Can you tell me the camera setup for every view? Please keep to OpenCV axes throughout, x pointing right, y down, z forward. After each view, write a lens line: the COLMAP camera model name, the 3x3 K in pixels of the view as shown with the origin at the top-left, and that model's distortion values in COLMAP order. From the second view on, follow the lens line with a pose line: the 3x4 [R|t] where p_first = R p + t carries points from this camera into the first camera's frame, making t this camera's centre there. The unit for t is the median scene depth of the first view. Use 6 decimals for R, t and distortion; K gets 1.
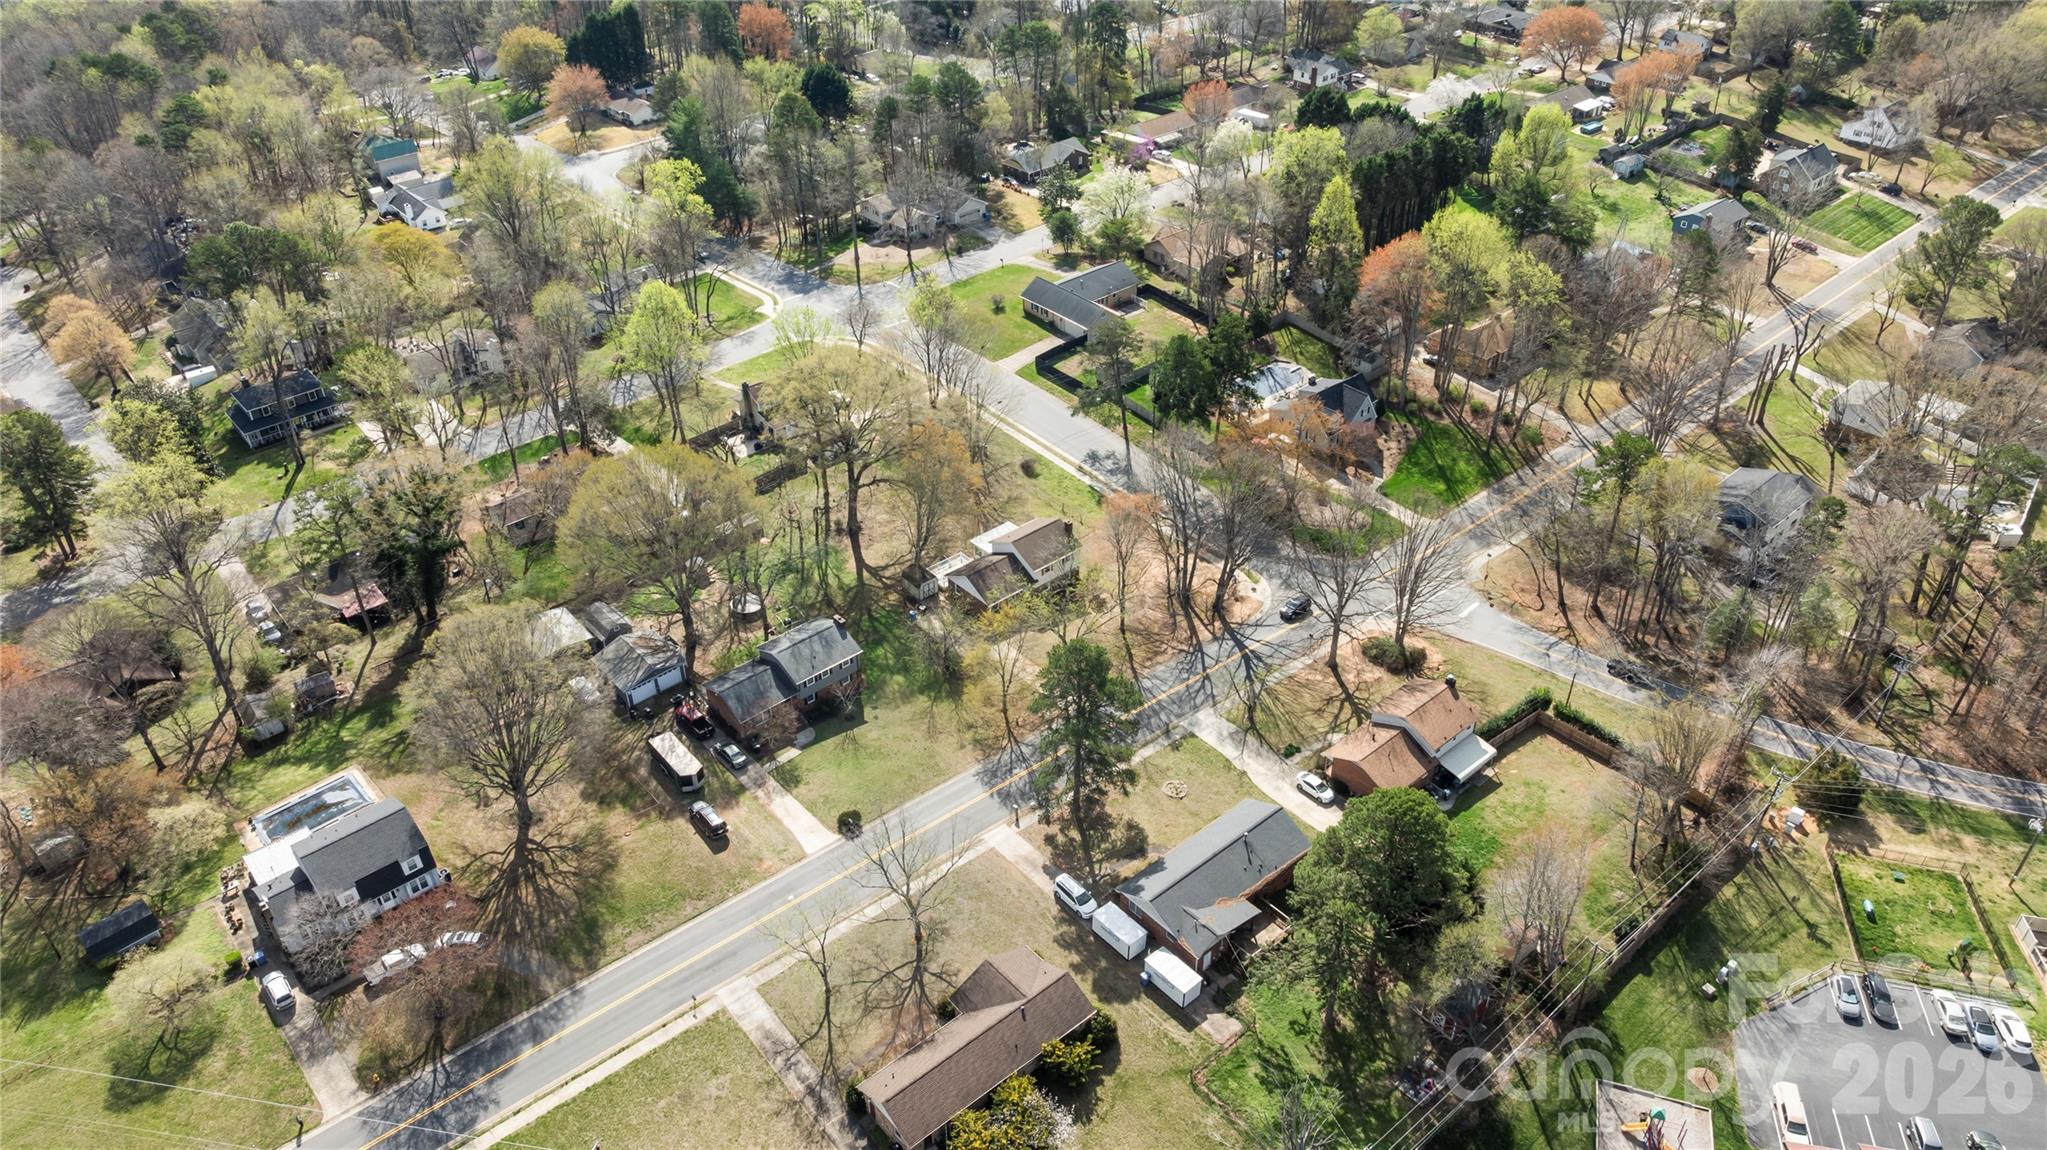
lens RADIAL K [[1481.6, 0, 1042.3], [0, 1481.6, 574.0], [0, 0, 1]] dist [-0.000268, -0.028605]
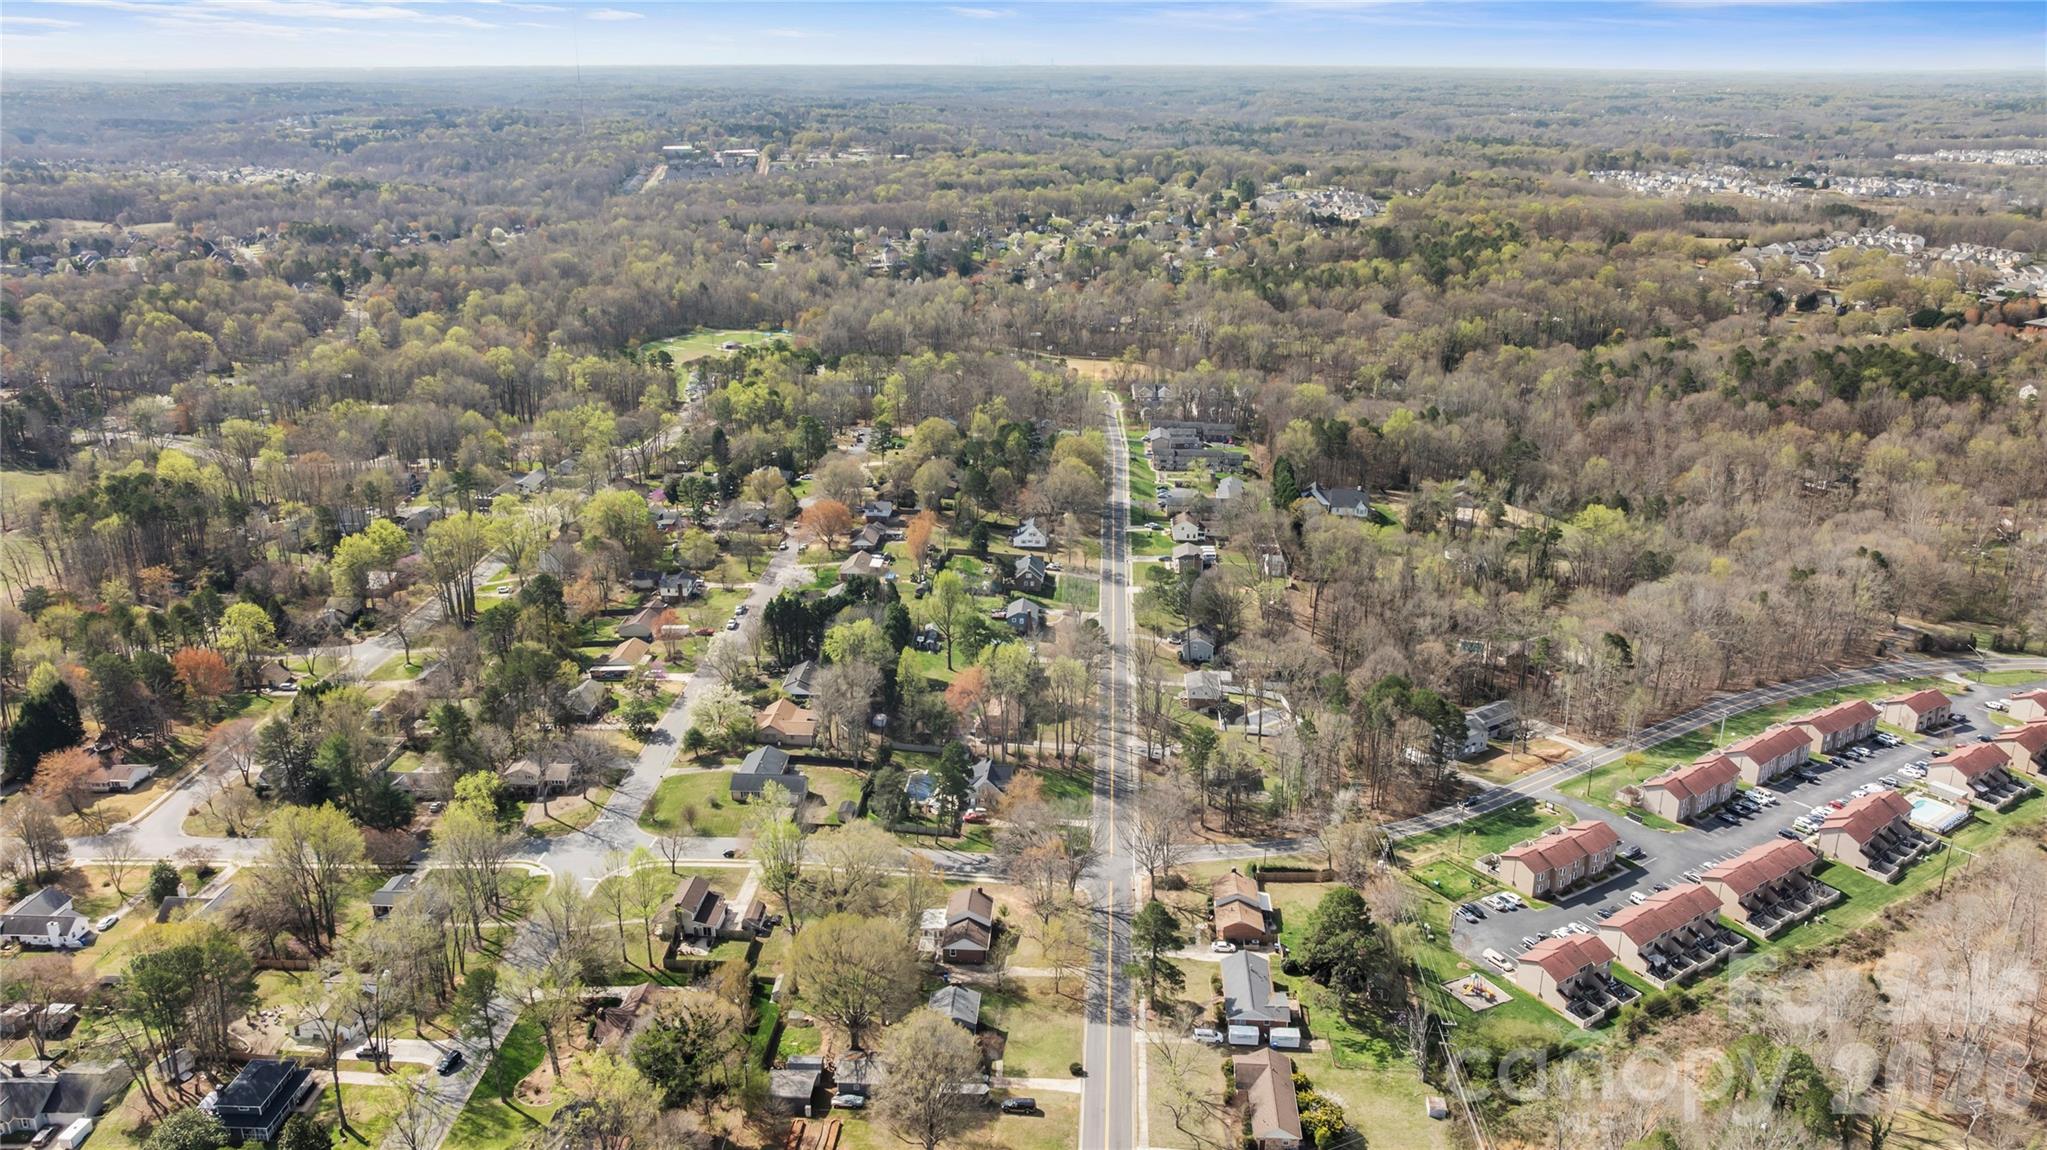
lens RADIAL K [[1481.6, 0, 1042.3], [0, 1481.6, 574.0], [0, 0, 1]] dist [-0.000268, -0.028605]
pose [[0.703516, -0.228011, 0.673110, -1.128663], [0.401148, 0.909229, -0.111275, -0.167538], [-0.586639, 0.348300, 0.731123, -0.389683]]
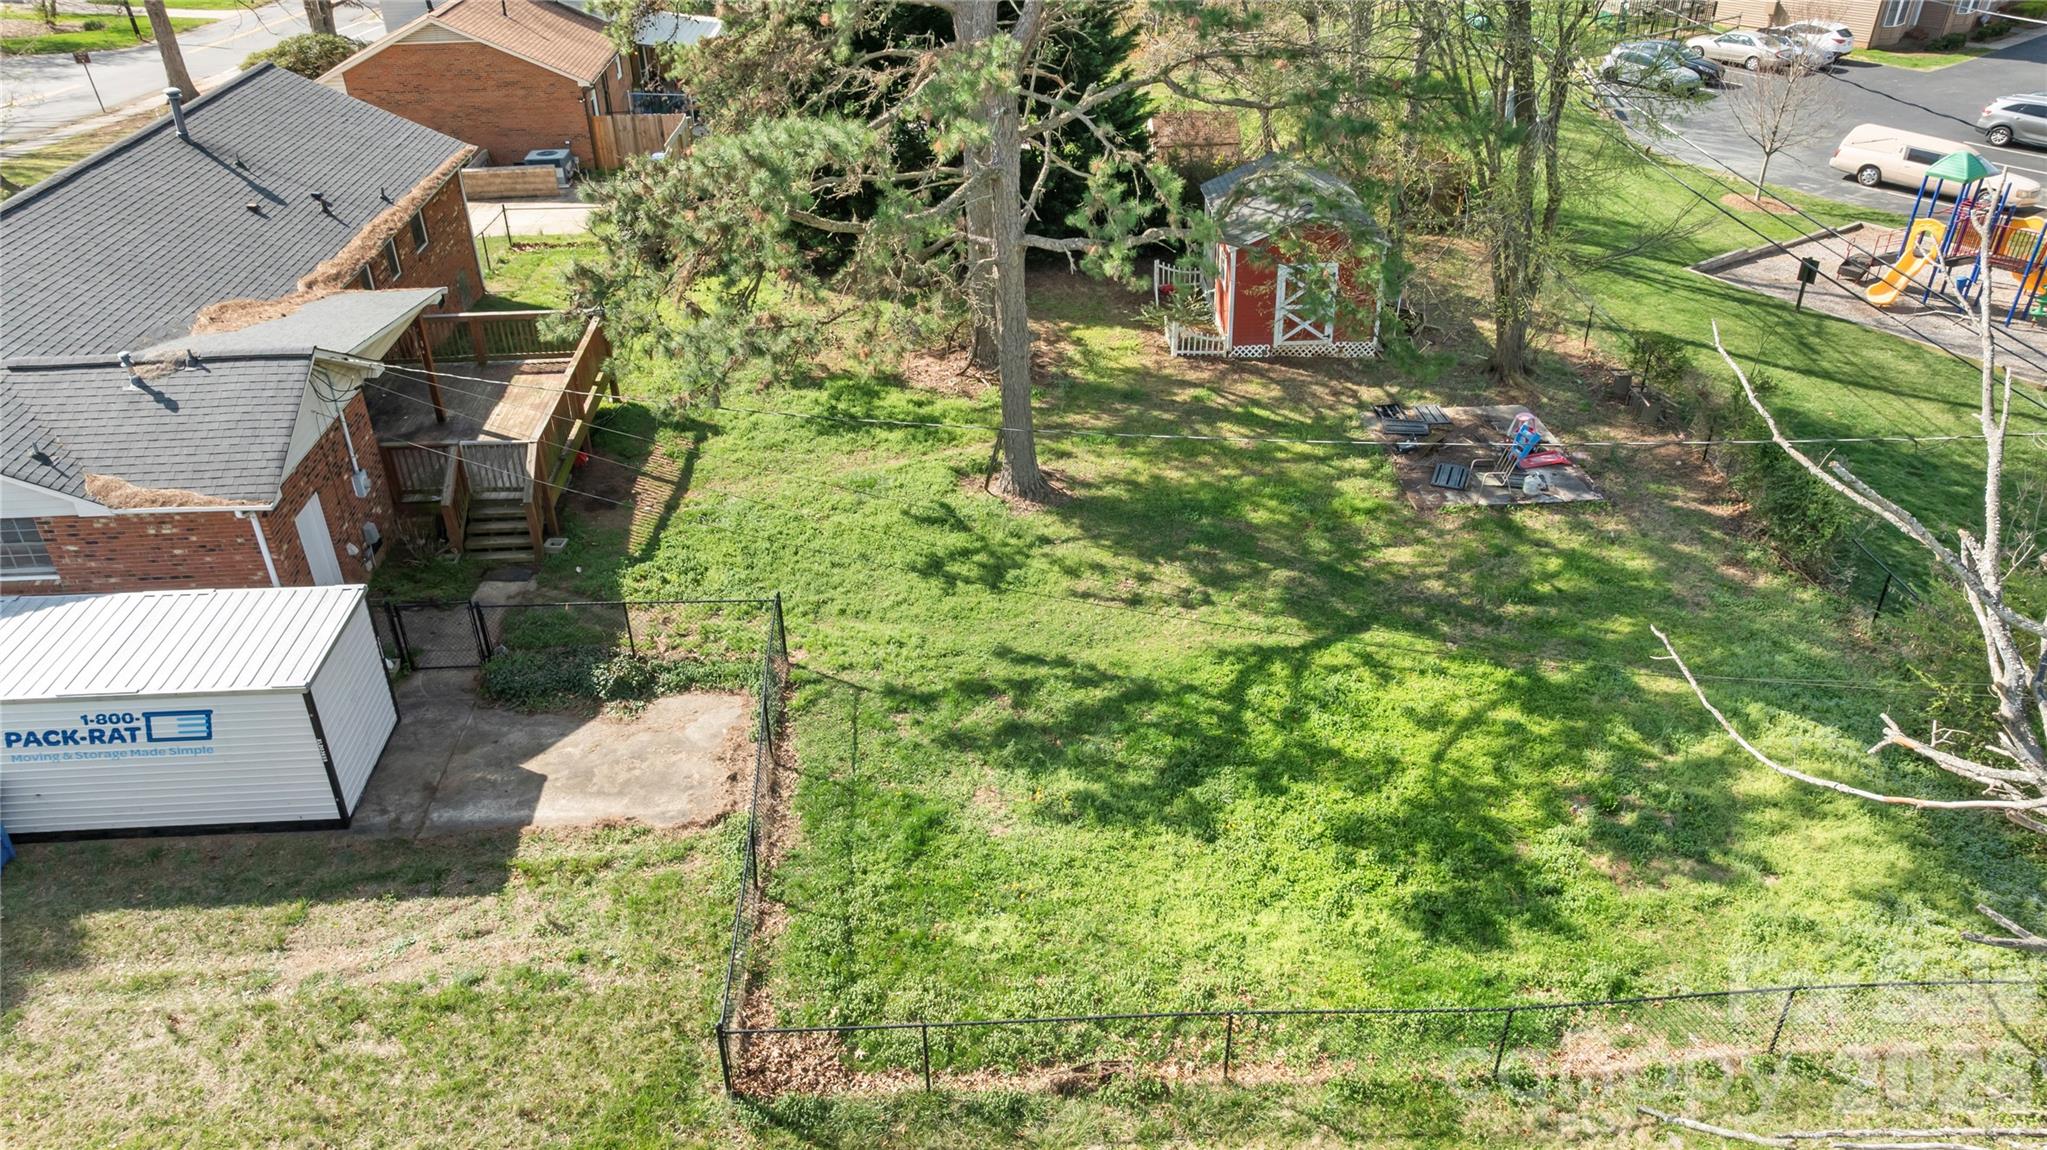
lens RADIAL K [[1481.6, 0, 1042.3], [0, 1481.6, 574.0], [0, 0, 1]] dist [-0.000268, -0.028605]
pose [[0.617854, -0.394225, 0.680326, 0.040585], [0.453618, 0.885441, 0.101118, 0.244876], [-0.642252, 0.246132, 0.725901, 0.719505]]
